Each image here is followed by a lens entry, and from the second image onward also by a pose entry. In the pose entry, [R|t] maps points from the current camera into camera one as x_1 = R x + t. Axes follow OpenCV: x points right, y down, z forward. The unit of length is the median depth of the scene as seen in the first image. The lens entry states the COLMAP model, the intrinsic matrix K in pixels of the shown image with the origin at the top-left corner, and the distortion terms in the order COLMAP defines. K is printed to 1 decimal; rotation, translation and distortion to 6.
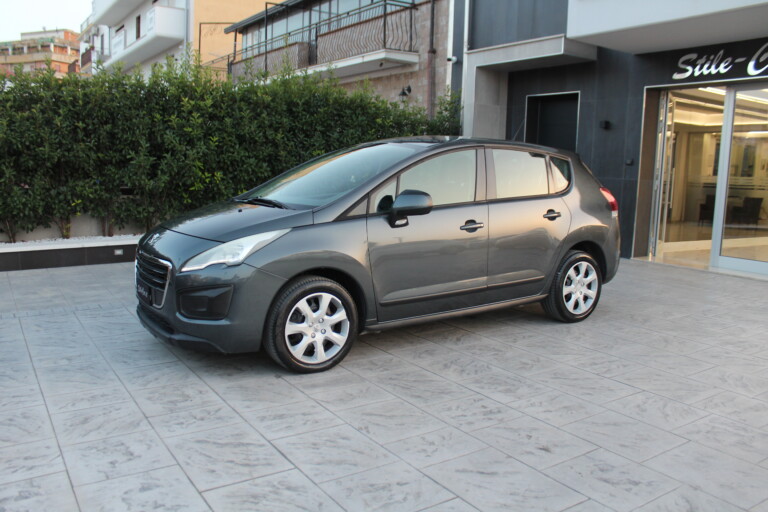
lens RADIAL K [[670.7, 0, 384.0], [0, 670.7, 256.0], [0, 0, 1]] dist [-0.167592, 0.189941]
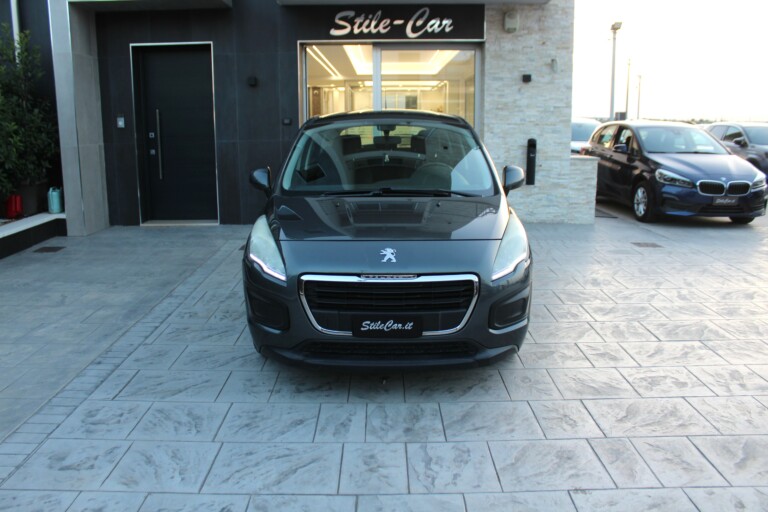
lens RADIAL K [[670.7, 0, 384.0], [0, 670.7, 256.0], [0, 0, 1]] dist [-0.167592, 0.189941]
pose [[0.535116, -0.202216, 0.820219, -0.399263], [0.136577, 0.978864, 0.152225, -0.092938], [-0.833665, 0.030565, 0.551423, 0.421280]]
